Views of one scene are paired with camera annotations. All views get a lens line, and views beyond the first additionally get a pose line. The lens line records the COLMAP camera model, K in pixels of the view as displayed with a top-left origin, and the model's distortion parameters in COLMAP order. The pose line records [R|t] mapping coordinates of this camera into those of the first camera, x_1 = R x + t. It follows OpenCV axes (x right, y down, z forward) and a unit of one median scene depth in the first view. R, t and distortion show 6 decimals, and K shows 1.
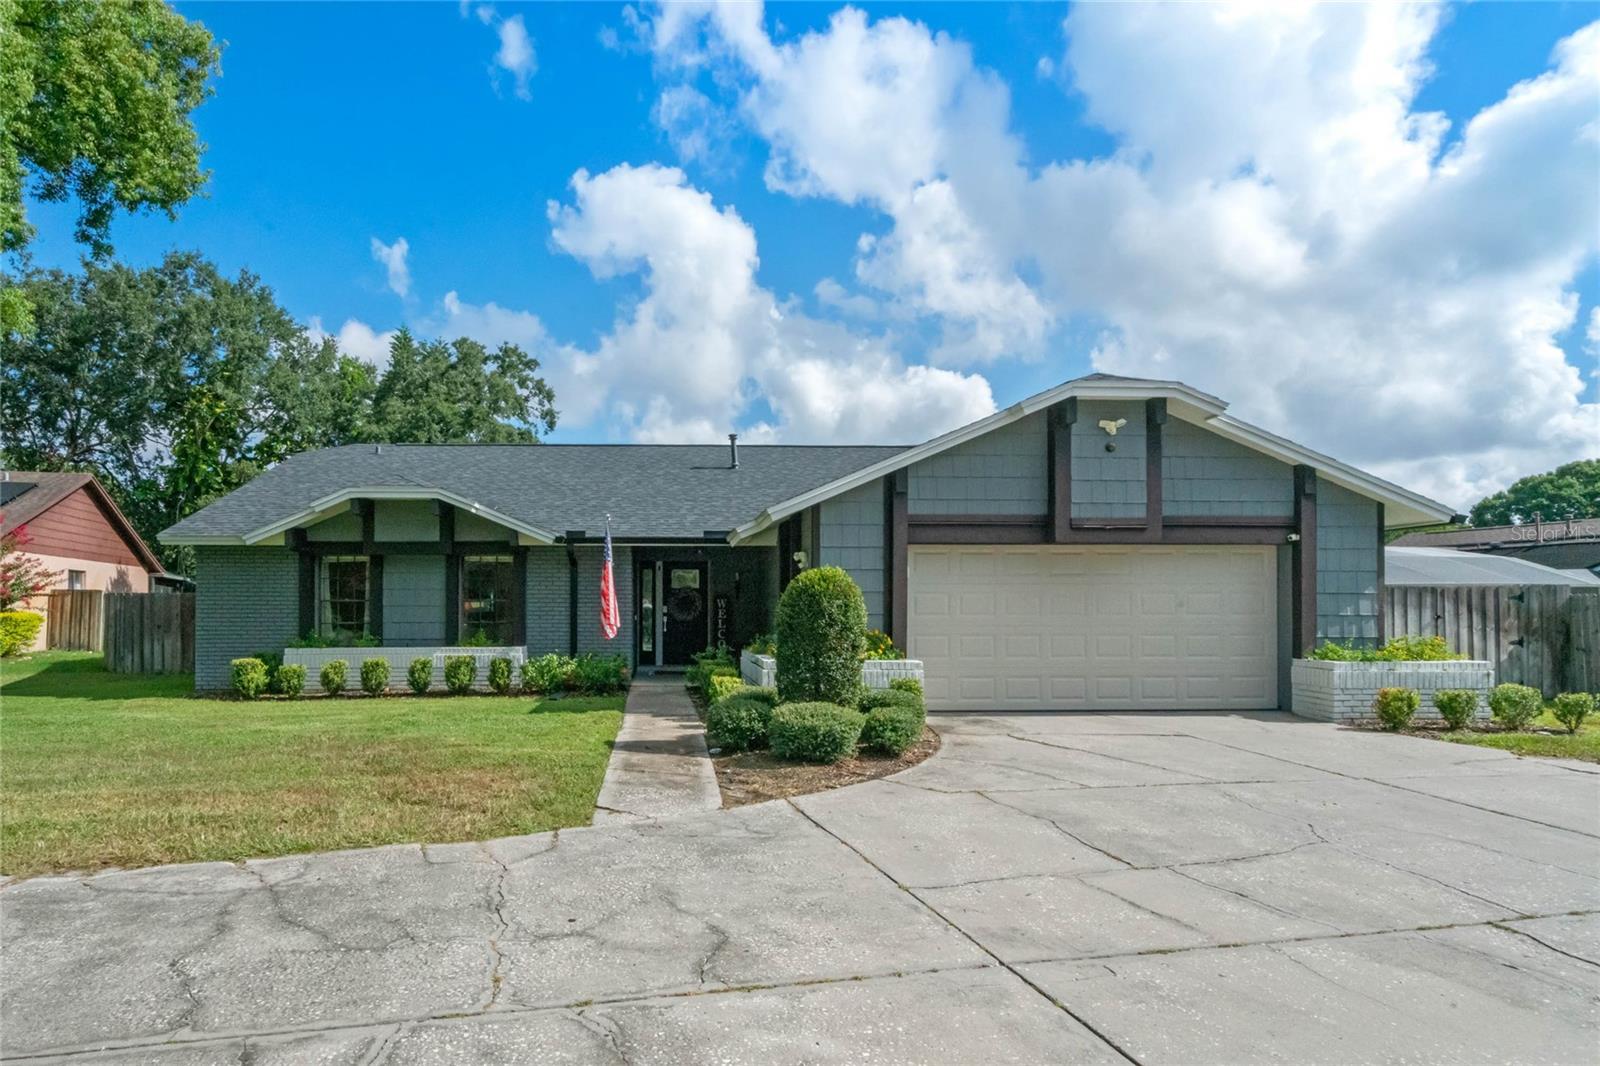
lens RADIAL K [[858.1, 0, 800.1], [0, 858.1, 577.9], [0, 0, 1]] dist [0.003400, 0.000484]
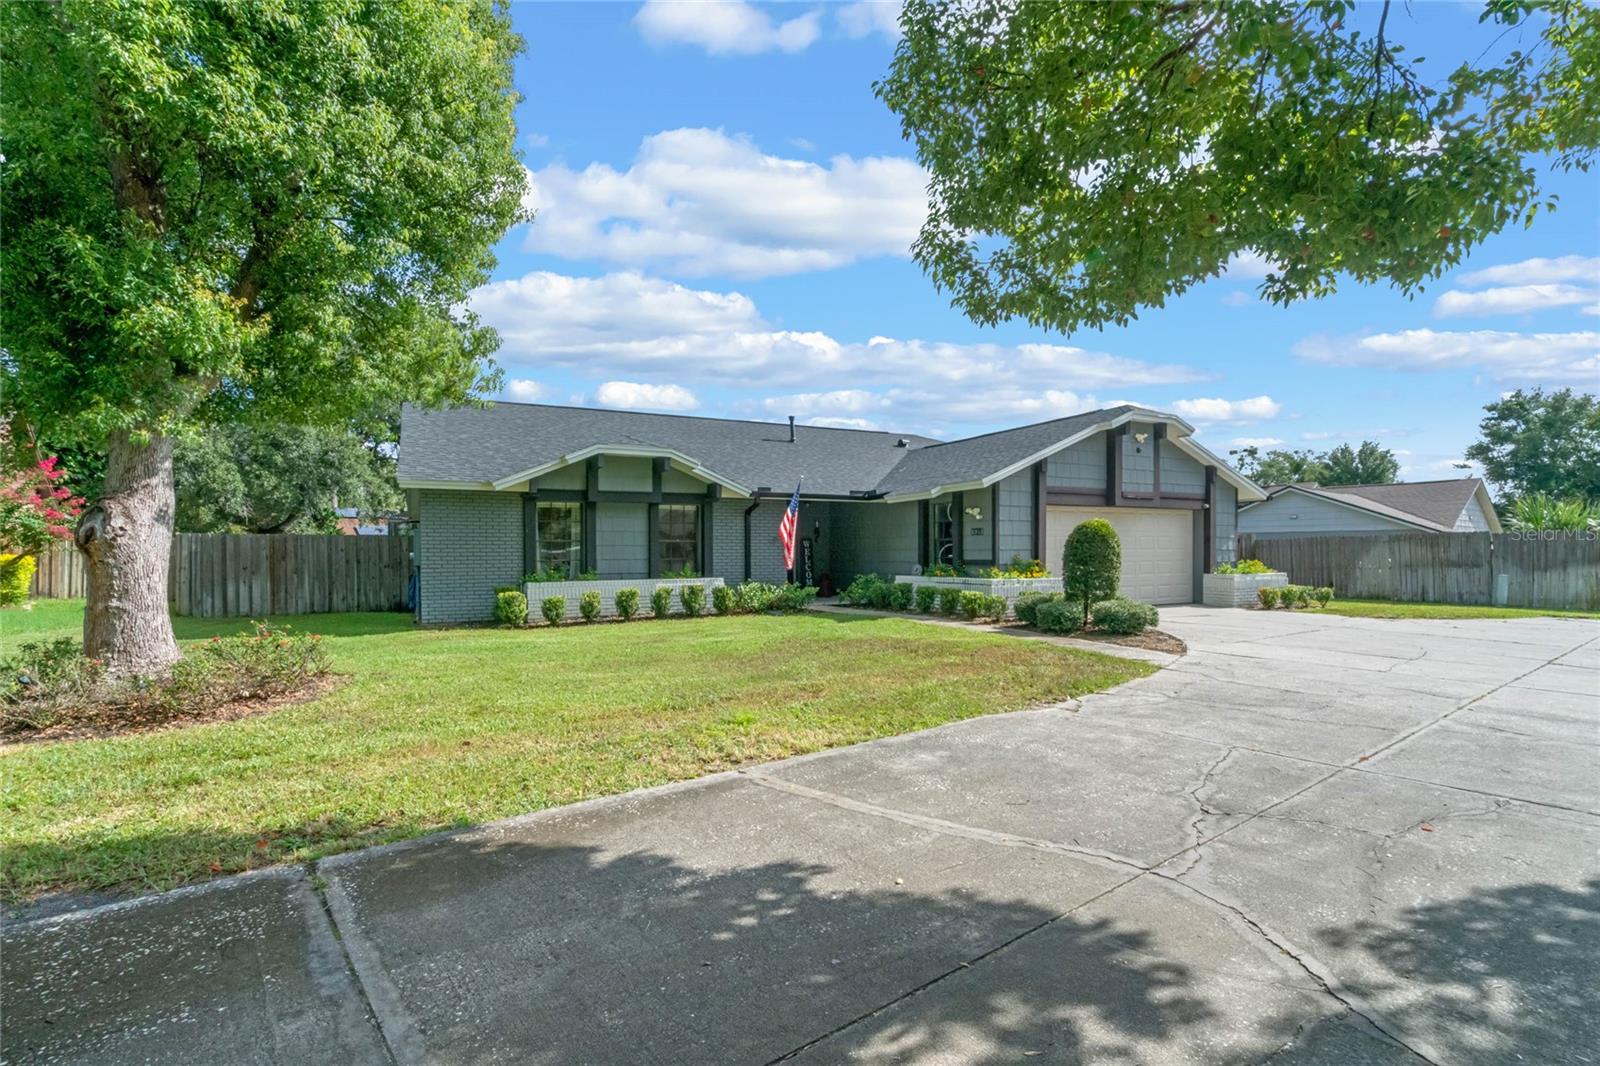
lens RADIAL K [[725.4, 0, 794.5], [0, 725.4, 536.7], [0, 0, 1]] dist [-0.003869, 0.000108]
pose [[0.907645, 0.005061, 0.419709, -0.674020], [-0.008435, 0.999945, 0.006184, 0.012278], [-0.419654, -0.009154, 0.907638, -0.012561]]
